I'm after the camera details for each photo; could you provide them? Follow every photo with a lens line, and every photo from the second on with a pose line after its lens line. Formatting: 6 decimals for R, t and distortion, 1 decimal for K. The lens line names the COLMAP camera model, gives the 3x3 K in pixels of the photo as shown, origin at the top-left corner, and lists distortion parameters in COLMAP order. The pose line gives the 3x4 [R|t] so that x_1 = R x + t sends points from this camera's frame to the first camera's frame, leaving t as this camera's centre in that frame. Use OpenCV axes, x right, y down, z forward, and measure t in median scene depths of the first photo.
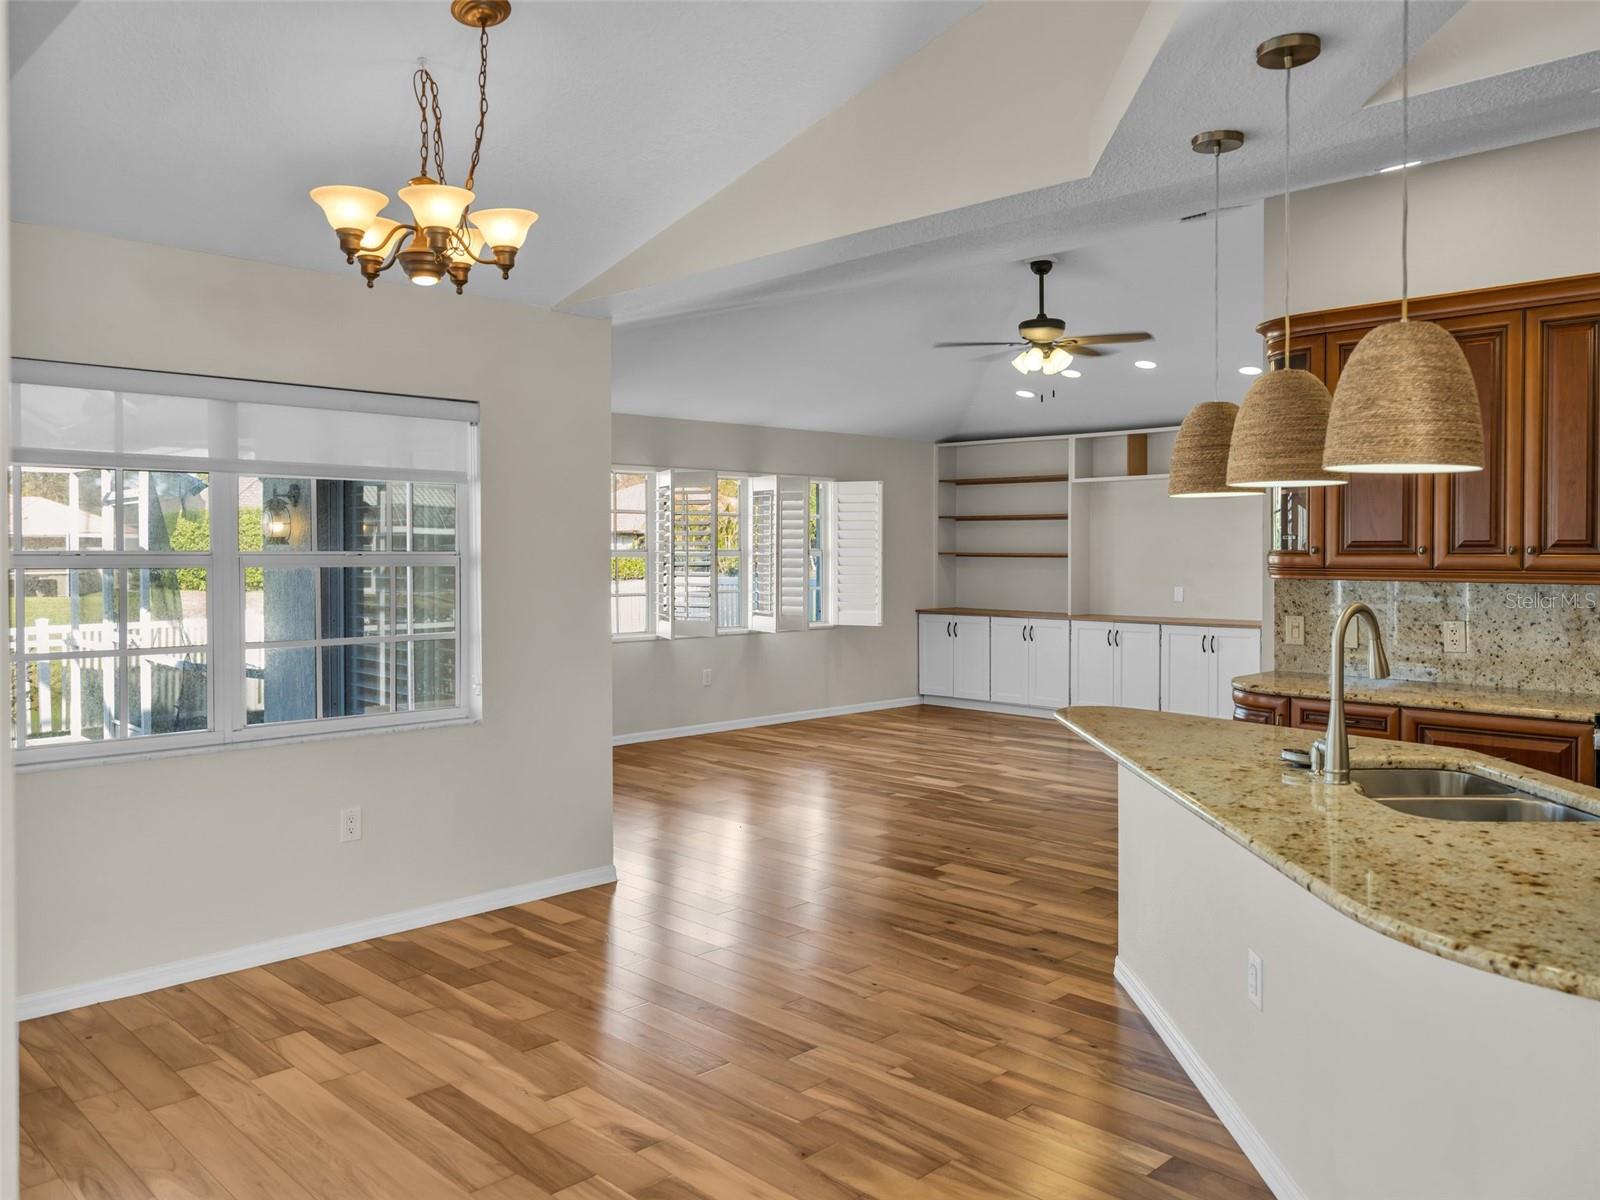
lens RADIAL K [[1229.1, 0, 808.8], [0, 1229.1, 565.8], [0, 0, 1]] dist [-0.000796, 0.010792]
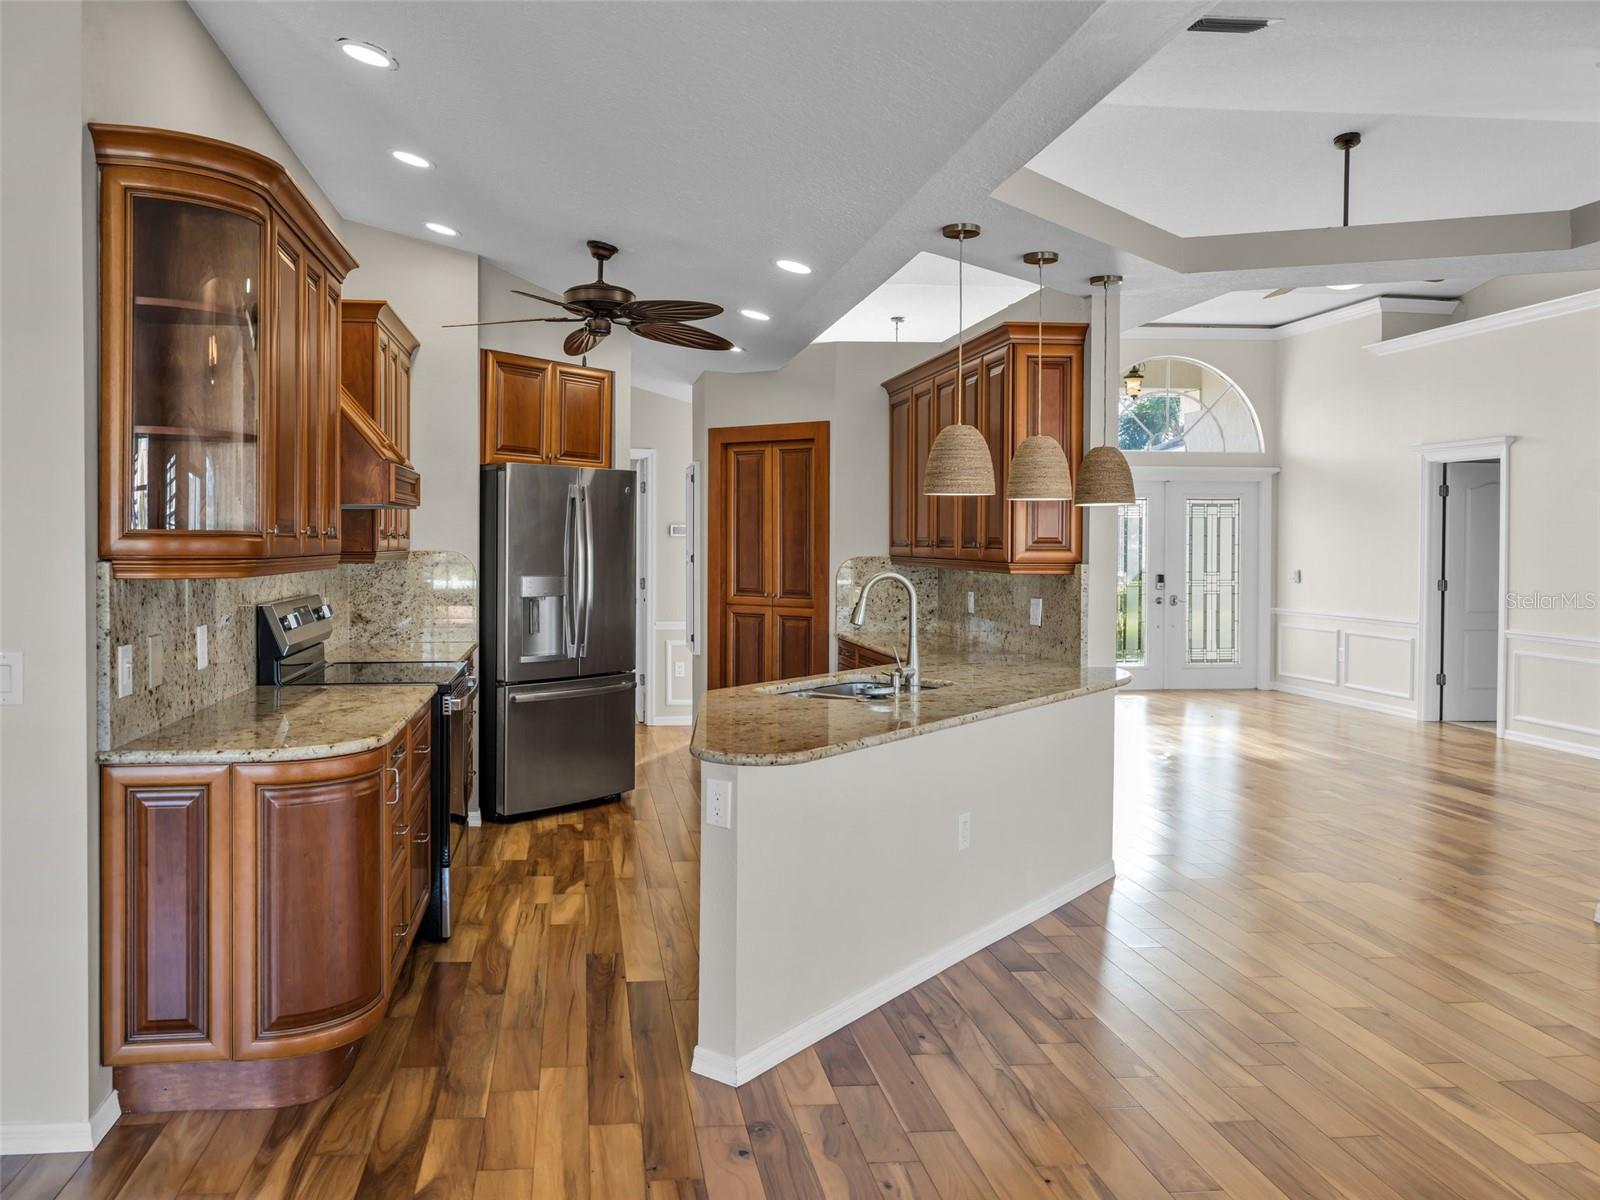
lens RADIAL K [[1229.1, 0, 712.8], [0, 1229.1, 554.3], [0, 0, 1]] dist [-0.000796, 0.010792]
pose [[-0.778594, -0.009695, 0.627453, -0.198499], [0.003758, 0.999791, 0.020110, -0.013494], [-0.627517, 0.018015, -0.778395, 1.462344]]
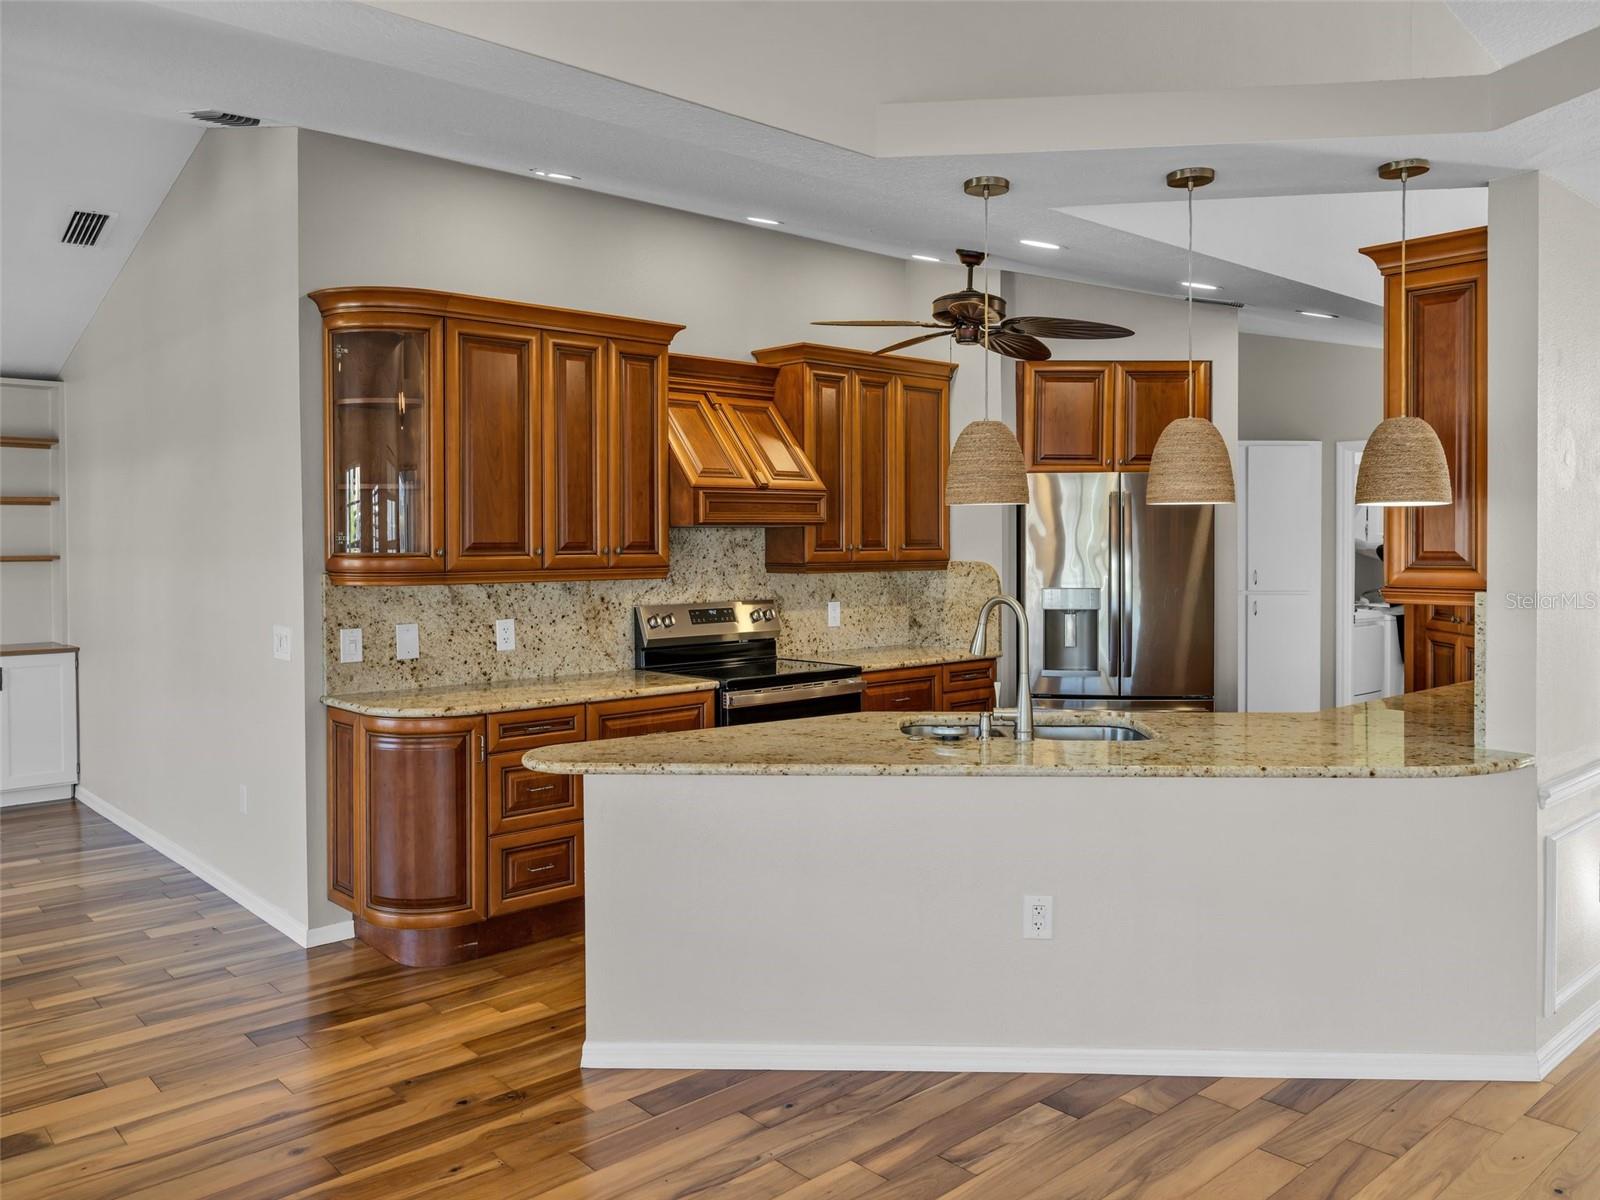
lens RADIAL K [[1229.1, 0, 813.6], [0, 1229.1, 548.3], [0, 0, 1]] dist [-0.000796, 0.010792]
pose [[0.043005, -0.007766, 0.999045, -0.521190], [0.016715, 0.999835, 0.007053, -0.019015], [-0.998935, 0.016396, 0.043128, 0.733496]]
